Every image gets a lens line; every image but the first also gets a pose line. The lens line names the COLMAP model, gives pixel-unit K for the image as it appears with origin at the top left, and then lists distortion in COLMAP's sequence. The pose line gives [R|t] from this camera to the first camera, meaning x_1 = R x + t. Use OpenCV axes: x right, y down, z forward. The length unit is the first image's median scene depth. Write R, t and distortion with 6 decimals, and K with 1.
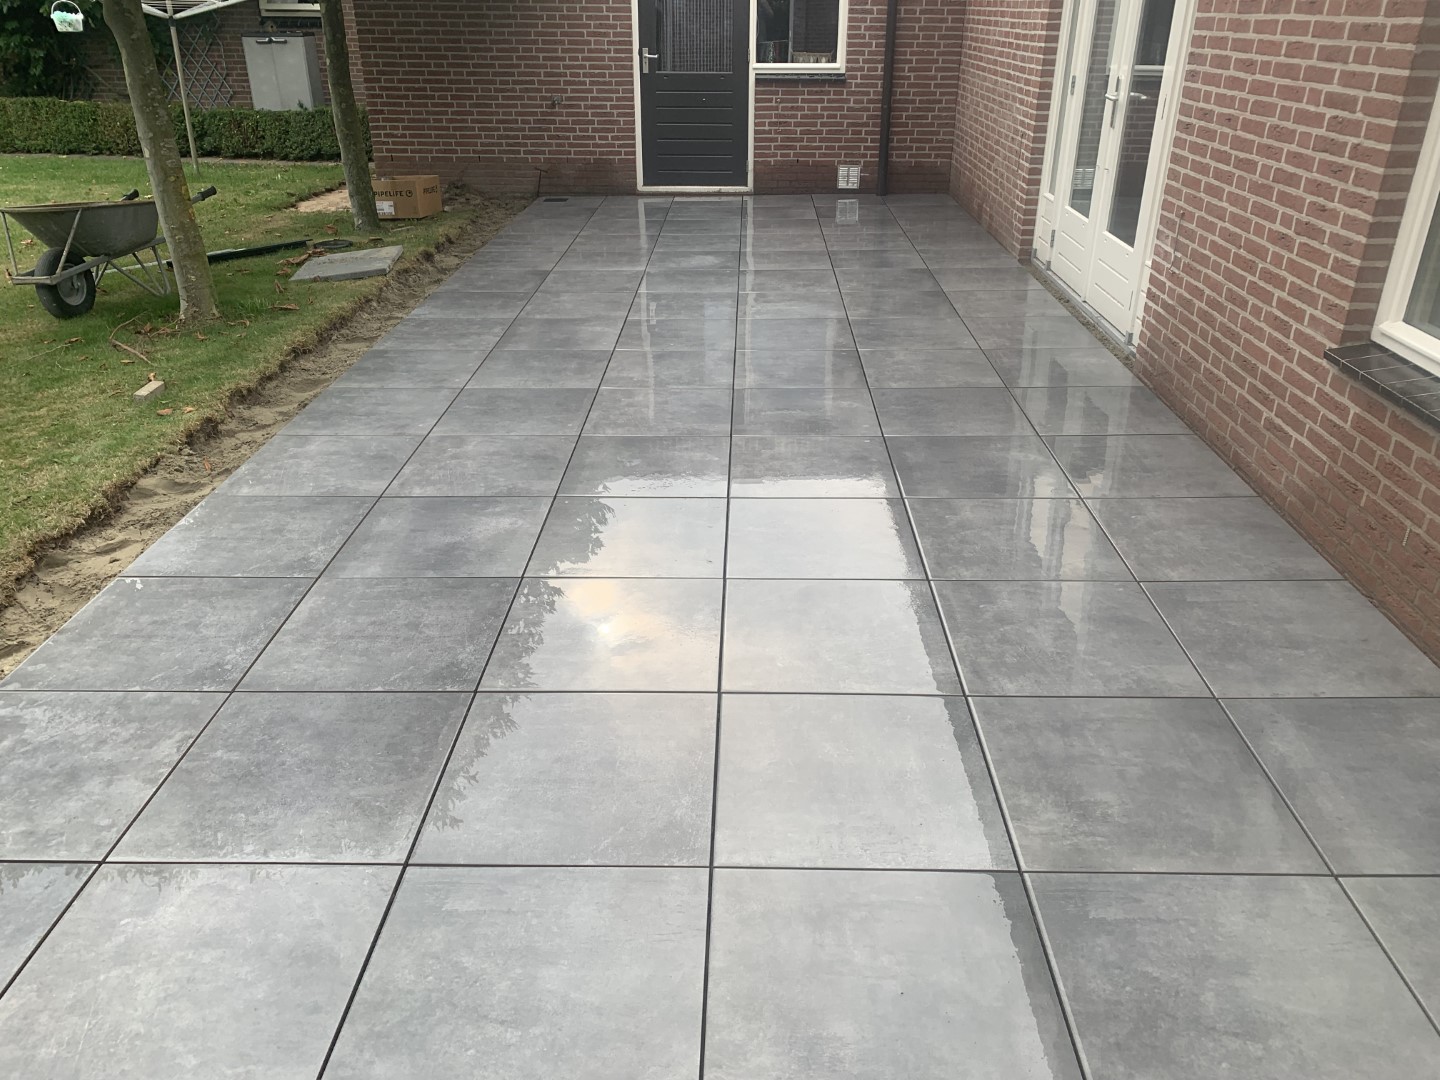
lens RADIAL K [[1099.8, 0, 728.5], [0, 1099.8, 540.1], [0, 0, 1]] dist [0.032753, -0.036302]
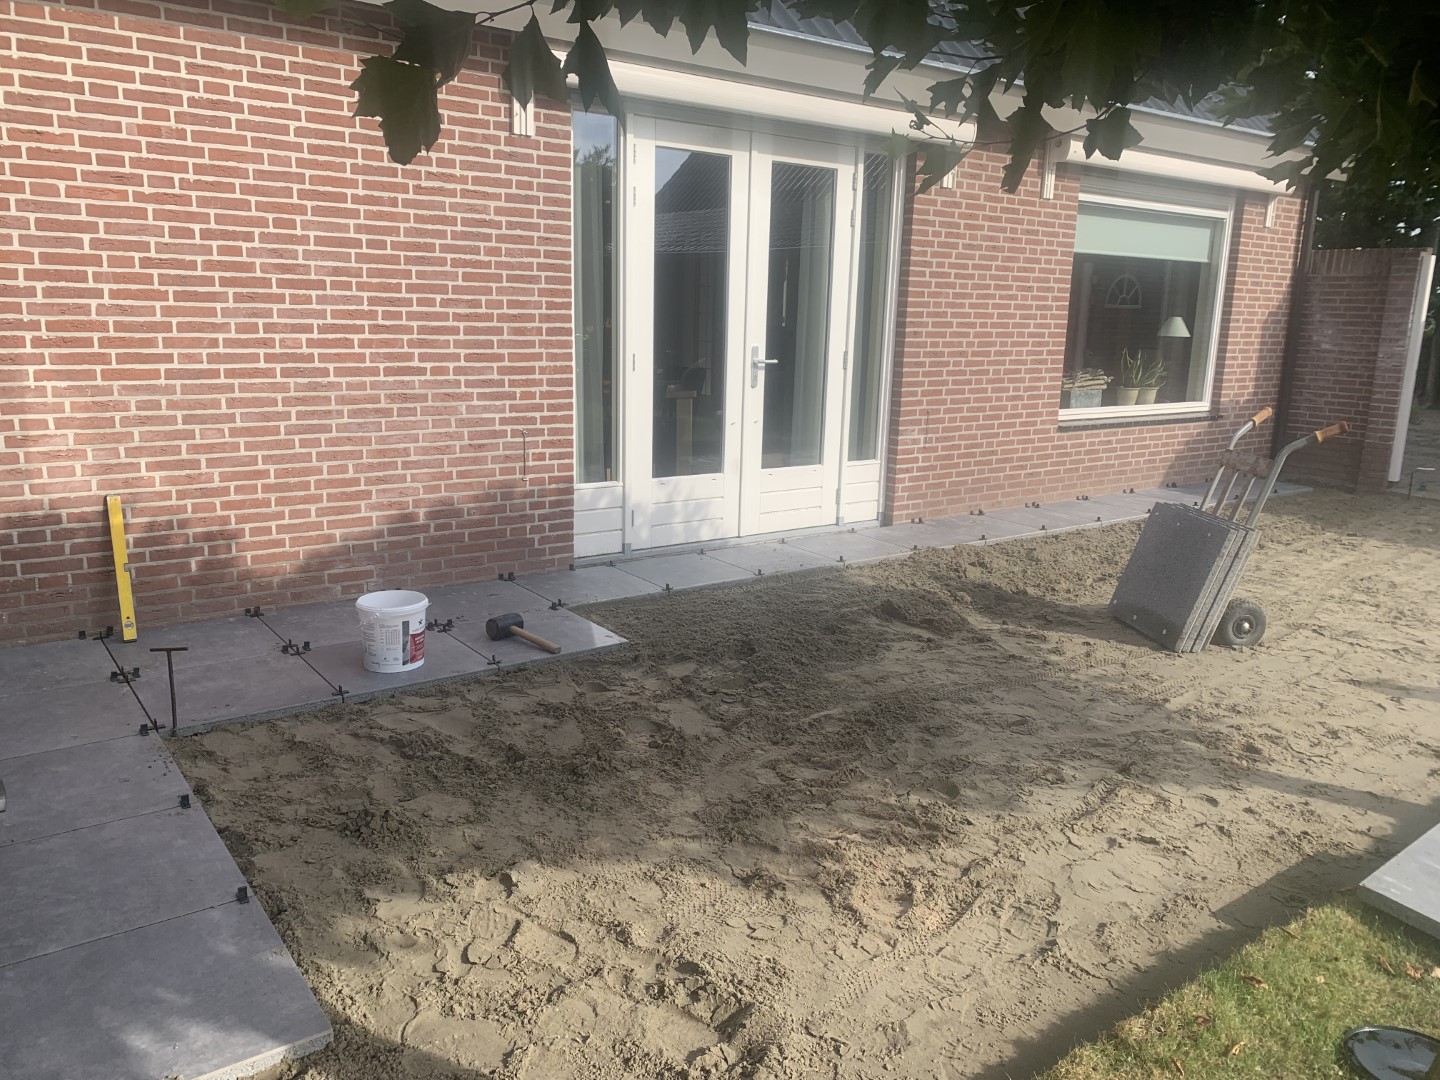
lens RADIAL K [[1099.8, 0, 722.7], [0, 1099.8, 548.6], [0, 0, 1]] dist [0.032753, -0.036302]
pose [[-0.613128, -0.189367, 0.766951, -0.340598], [0.320919, 0.827422, 0.460852, -0.481868], [-0.721862, 0.528690, -0.446544, 1.013888]]
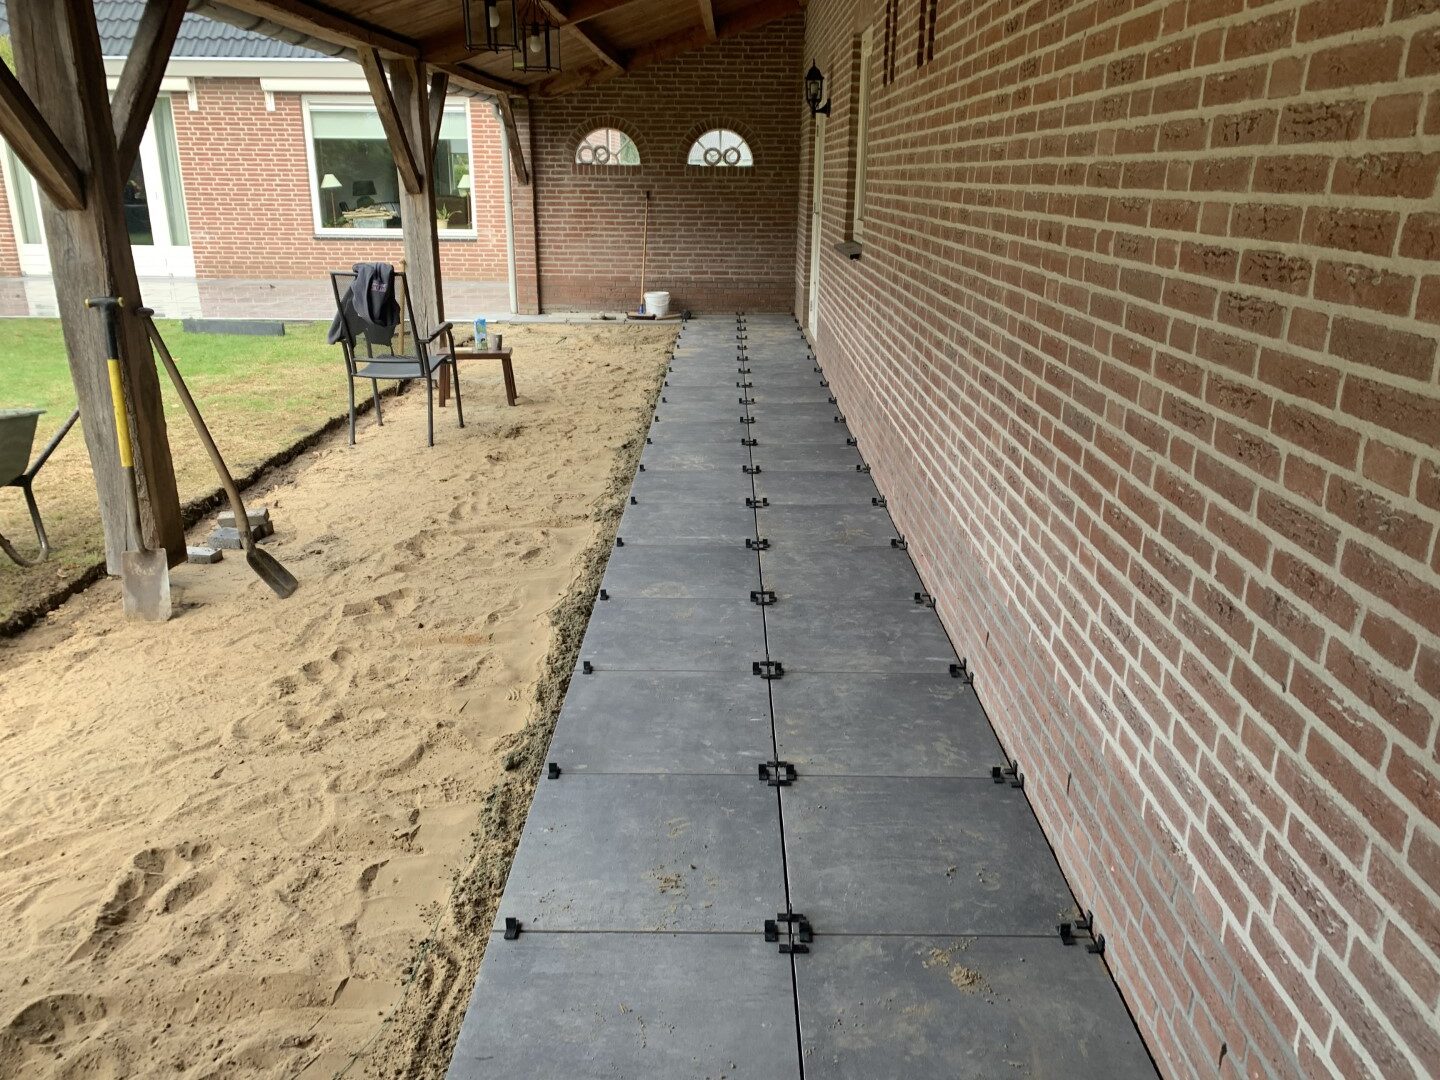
lens RADIAL K [[1099.8, 0, 723.7], [0, 1099.8, 535.4], [0, 0, 1]] dist [0.032753, -0.036302]
pose [[-0.016715, -0.312663, 0.949717, -1.503946], [0.431360, 0.854653, 0.288958, 0.103687], [-0.902025, 0.414500, 0.120585, -0.199140]]
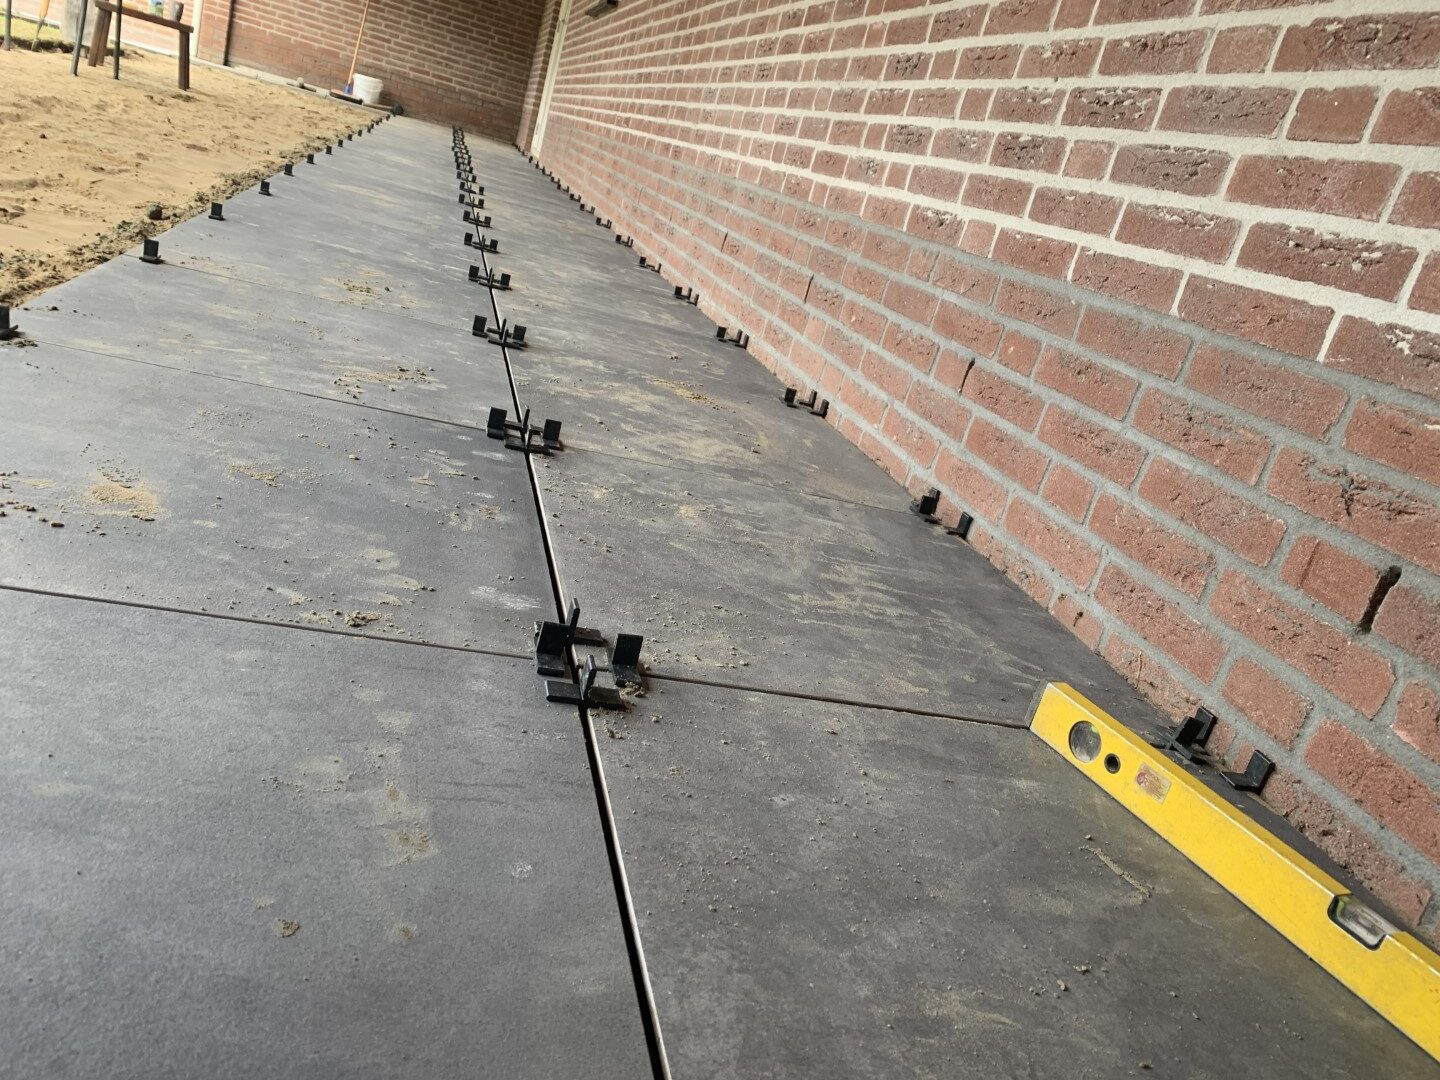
lens RADIAL K [[1099.8, 0, 731.8], [0, 1099.8, 529.9], [0, 0, 1]] dist [0.032753, -0.036302]
pose [[-0.250506, -0.368938, 0.895059, -1.515664], [0.167162, 0.894168, 0.415355, 0.207222], [-0.953574, 0.253669, -0.162322, -0.145255]]
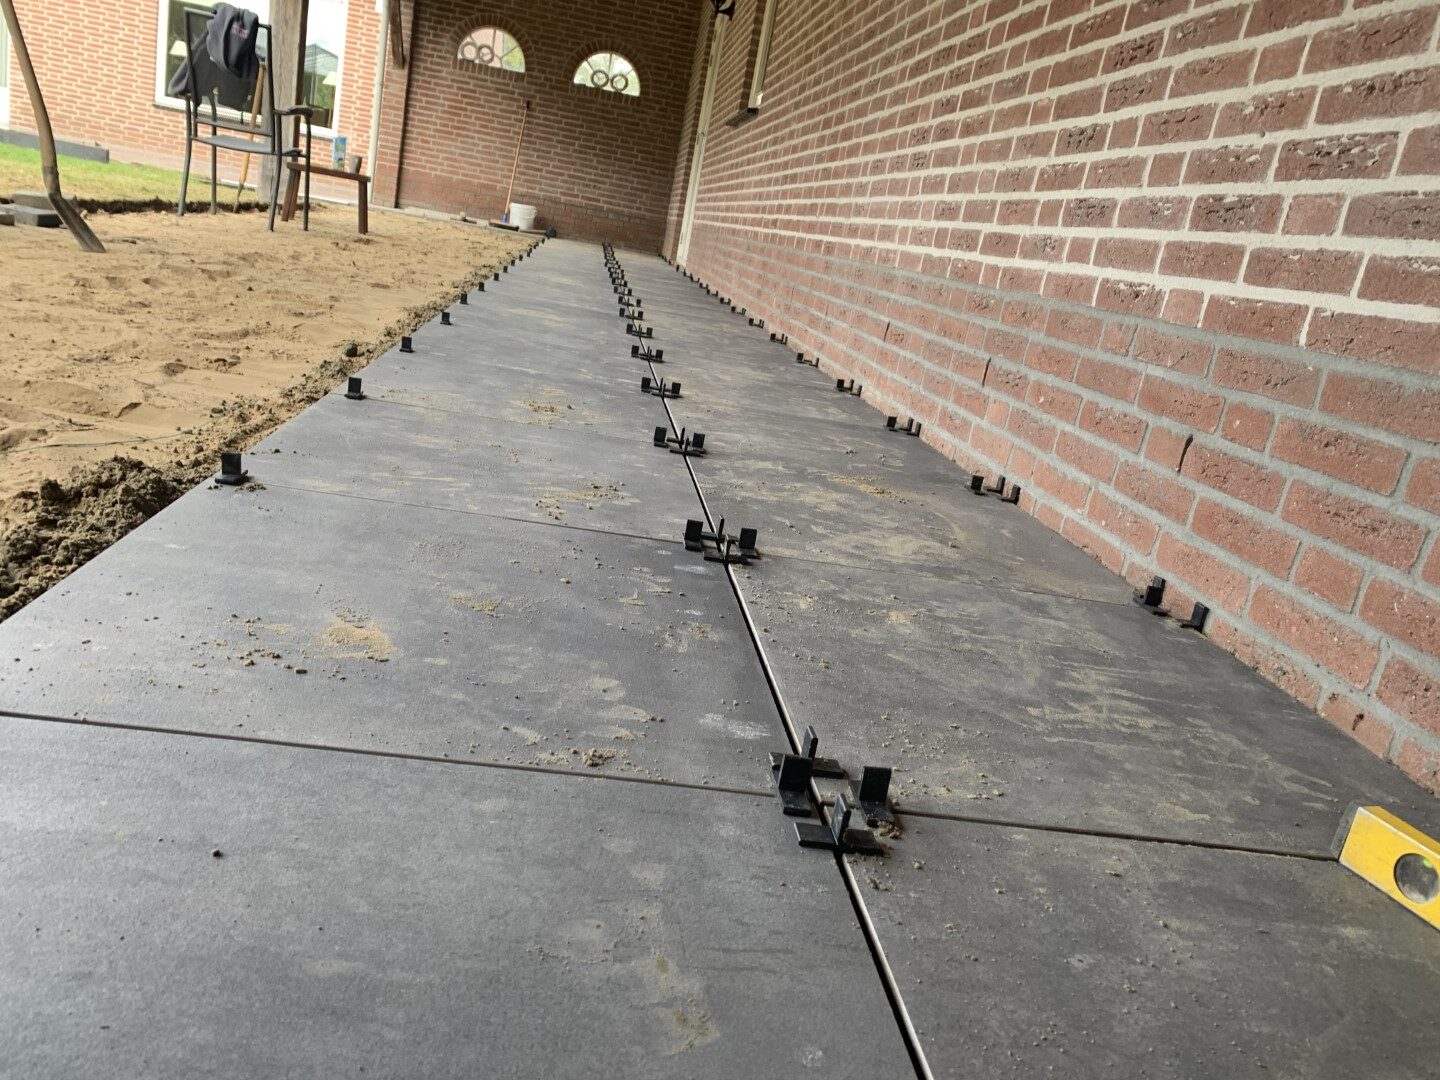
lens RADIAL K [[1099.8, 0, 714.3], [0, 1099.8, 534.1], [0, 0, 1]] dist [0.032753, -0.036302]
pose [[-0.126196, -0.289550, 0.948807, -1.508301], [0.268491, 0.910786, 0.313658, 0.205520], [-0.954980, 0.294329, -0.037196, -0.140017]]
